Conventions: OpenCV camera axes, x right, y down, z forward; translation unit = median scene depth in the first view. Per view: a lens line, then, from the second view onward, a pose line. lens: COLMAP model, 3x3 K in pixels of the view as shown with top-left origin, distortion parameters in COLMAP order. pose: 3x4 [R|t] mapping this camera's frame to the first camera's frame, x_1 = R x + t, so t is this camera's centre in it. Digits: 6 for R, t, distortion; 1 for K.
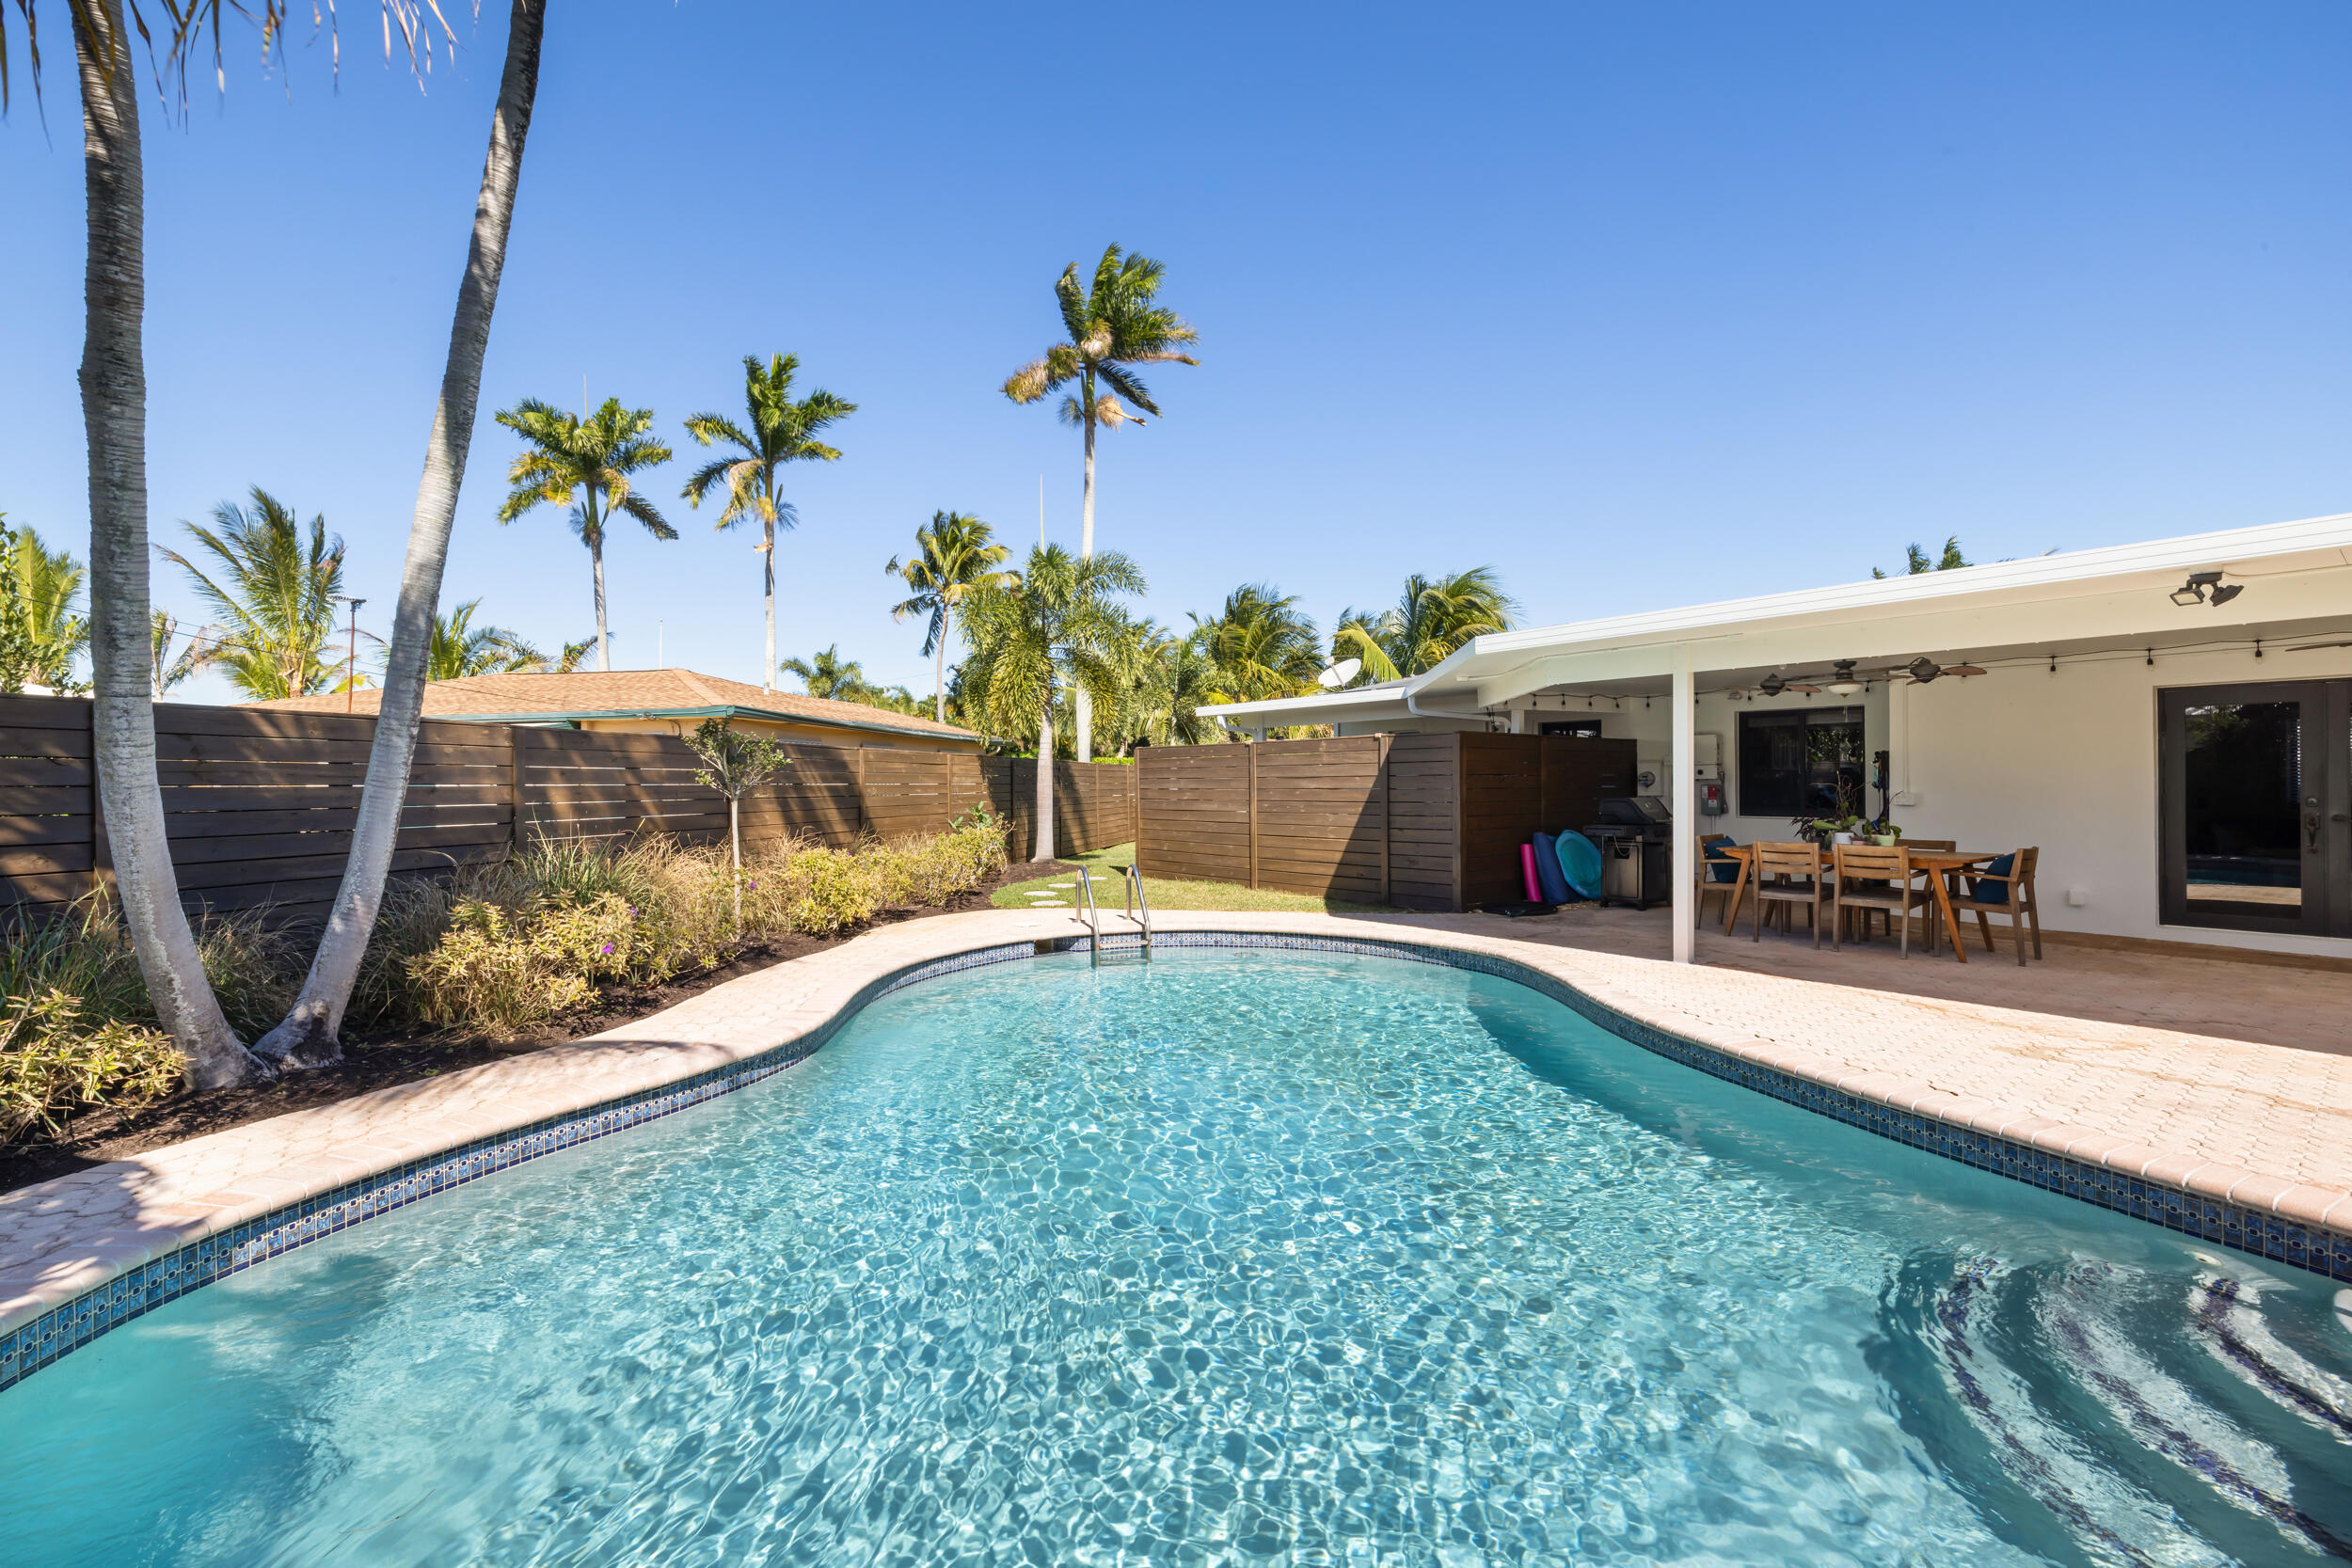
lens RADIAL K [[1006.9, 0, 1189.3], [0, 1006.9, 776.4], [0, 0, 1]] dist [-0.002853, 0.000286]
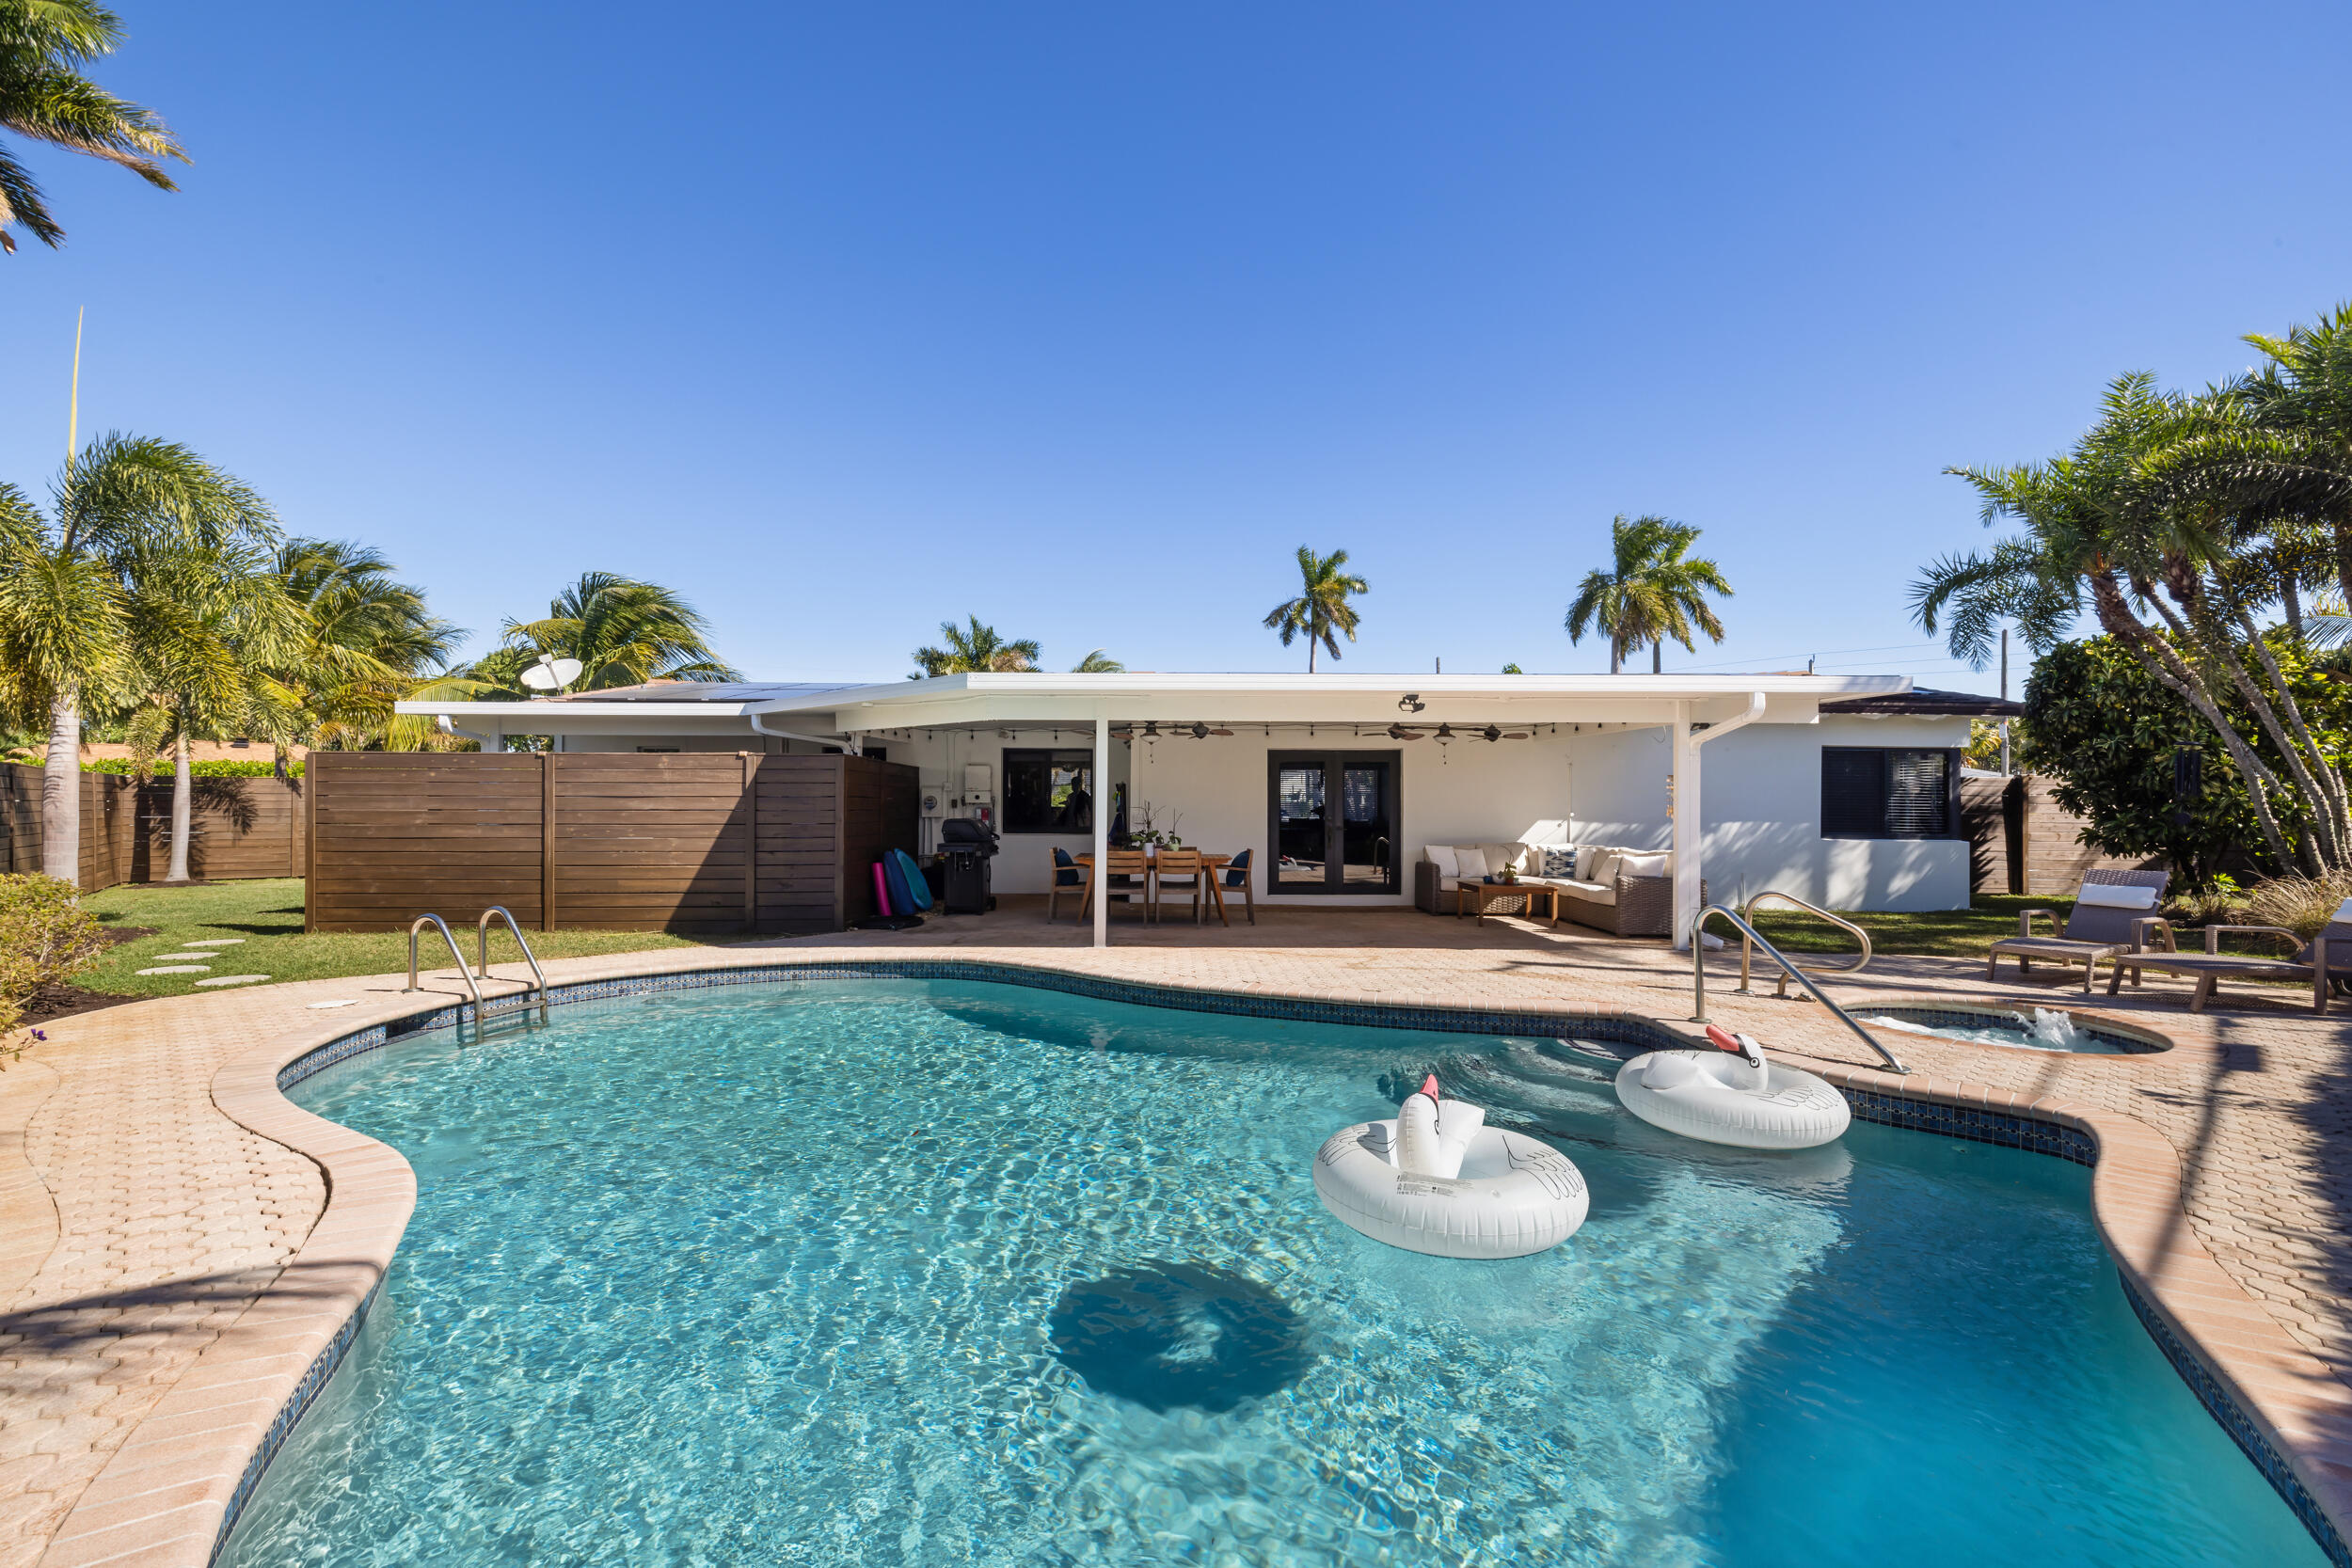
lens RADIAL K [[1006.9, 0, 1184.8], [0, 1006.9, 797.6], [0, 0, 1]] dist [-0.002853, 0.000286]
pose [[0.597089, 0.013905, 0.802055, -0.324127], [-0.012495, 0.999890, -0.008034, 0.002852], [-0.802078, -0.005225, 0.597197, 0.104547]]
